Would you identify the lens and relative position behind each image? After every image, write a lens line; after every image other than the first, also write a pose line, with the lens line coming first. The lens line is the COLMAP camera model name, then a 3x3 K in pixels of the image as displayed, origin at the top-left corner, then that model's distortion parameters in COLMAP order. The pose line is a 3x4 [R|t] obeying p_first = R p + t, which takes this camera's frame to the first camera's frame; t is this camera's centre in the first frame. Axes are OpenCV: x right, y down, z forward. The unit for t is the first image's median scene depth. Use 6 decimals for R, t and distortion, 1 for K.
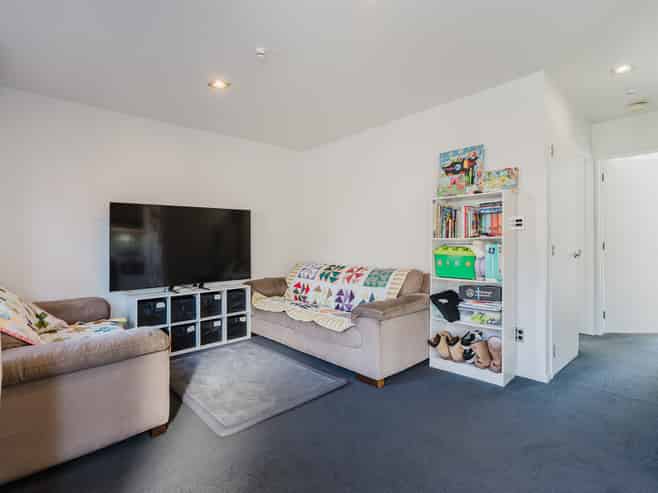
lens RADIAL K [[325.6, 0, 302.5], [0, 325.6, 245.4], [0, 0, 1]] dist [-0.001121, 0.001568]
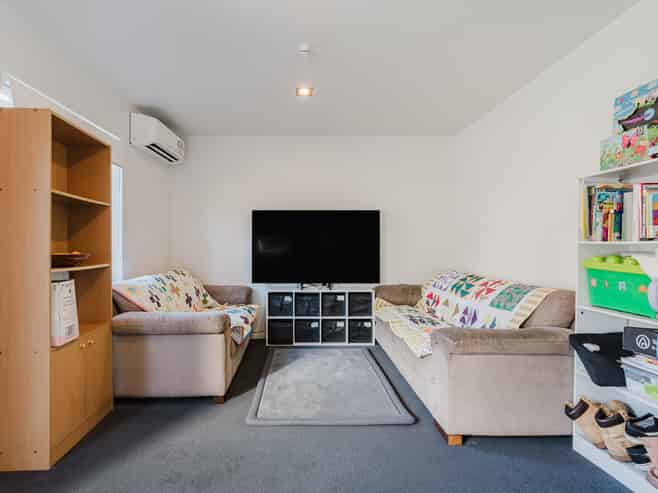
lens RADIAL K [[325.6, 0, 302.5], [0, 325.6, 245.4], [0, 0, 1]] dist [-0.001121, 0.001568]
pose [[0.764300, 0.014813, -0.644691, 0.343901], [-0.018111, 0.999835, 0.001501, -0.005235], [0.644606, 0.010529, 0.764442, 0.170196]]
